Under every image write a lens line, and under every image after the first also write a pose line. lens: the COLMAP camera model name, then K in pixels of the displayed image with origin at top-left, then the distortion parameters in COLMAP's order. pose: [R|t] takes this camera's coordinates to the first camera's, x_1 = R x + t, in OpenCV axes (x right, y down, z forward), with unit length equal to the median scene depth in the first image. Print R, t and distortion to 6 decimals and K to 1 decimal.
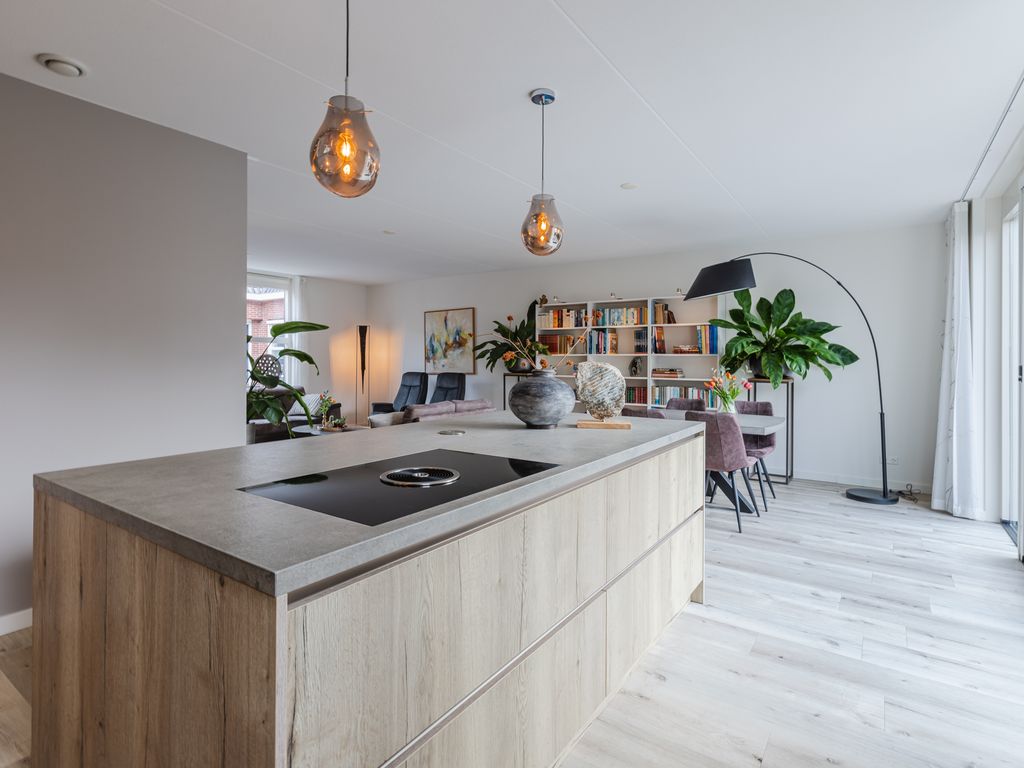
lens RADIAL K [[529.1, 0, 503.1], [0, 529.1, 358.5], [0, 0, 1]] dist [0.008809, -0.002653]
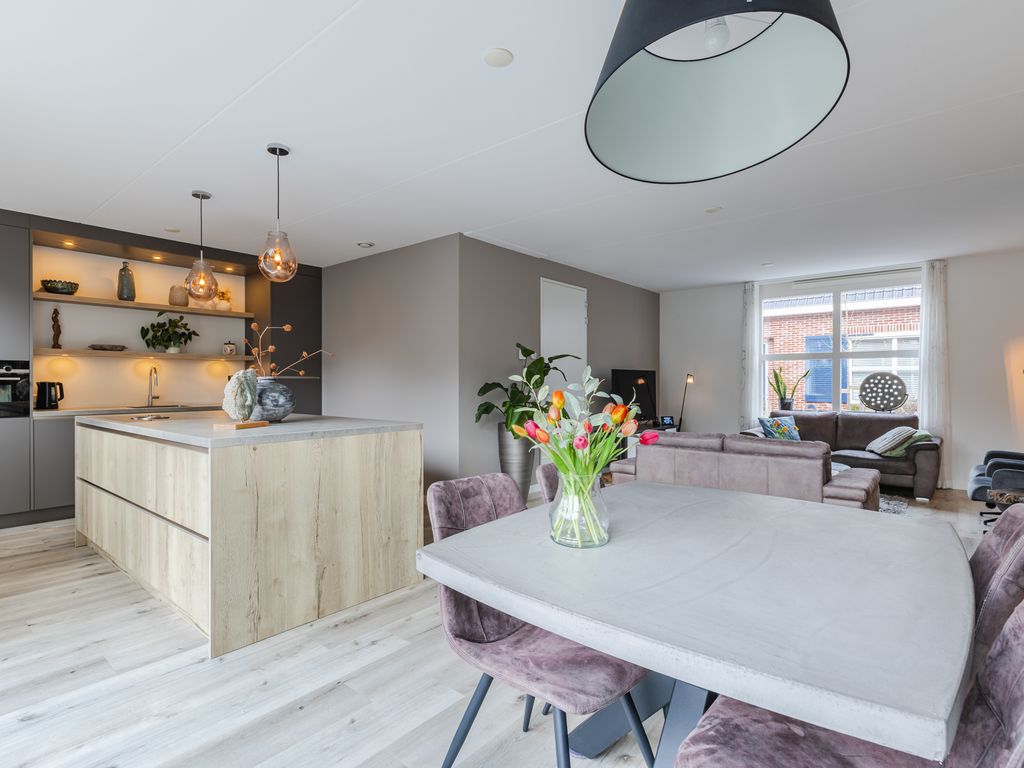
lens RADIAL K [[529.1, 0, 508.8], [0, 529.1, 386.5], [0, 0, 1]] dist [0.008809, -0.002653]
pose [[-0.079935, 0.003556, -0.996794, 0.418657], [-0.002595, 0.999990, 0.003775, 0.012874], [0.996797, 0.002889, -0.079925, 0.550399]]
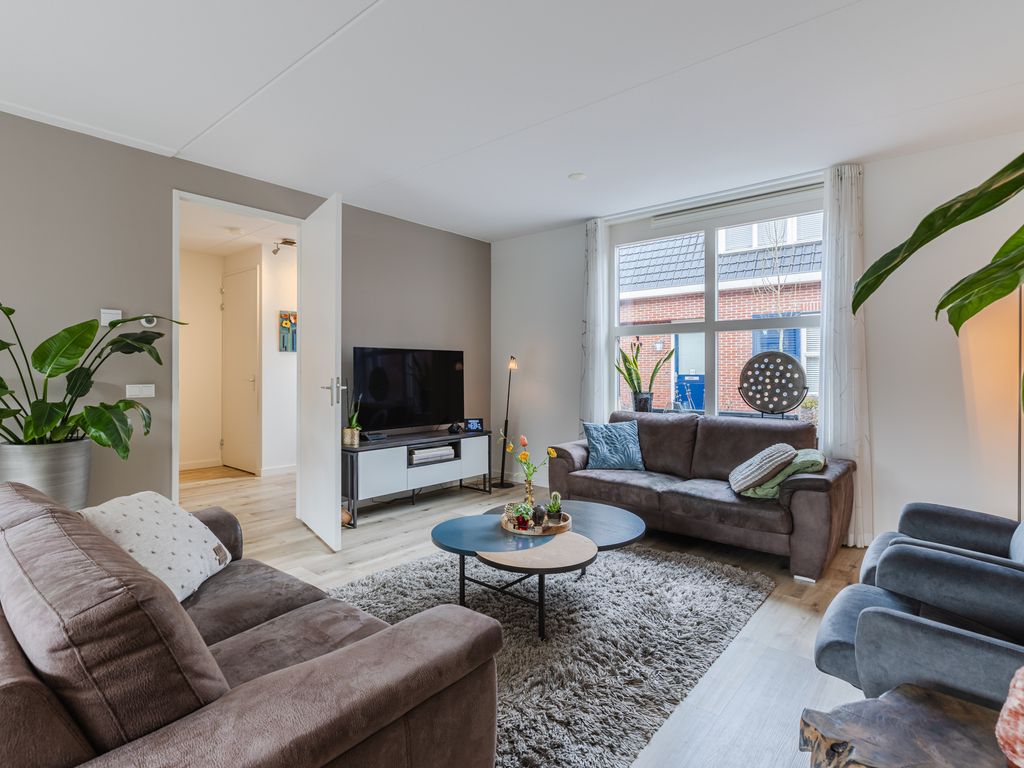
lens RADIAL K [[529.1, 0, 505.2], [0, 529.1, 368.1], [0, 0, 1]] dist [0.008809, -0.002653]
pose [[-0.089690, -0.007475, -0.995942, 0.076159], [-0.003698, 0.999967, -0.007172, 0.012910], [0.995963, 0.003040, -0.089715, 0.861887]]
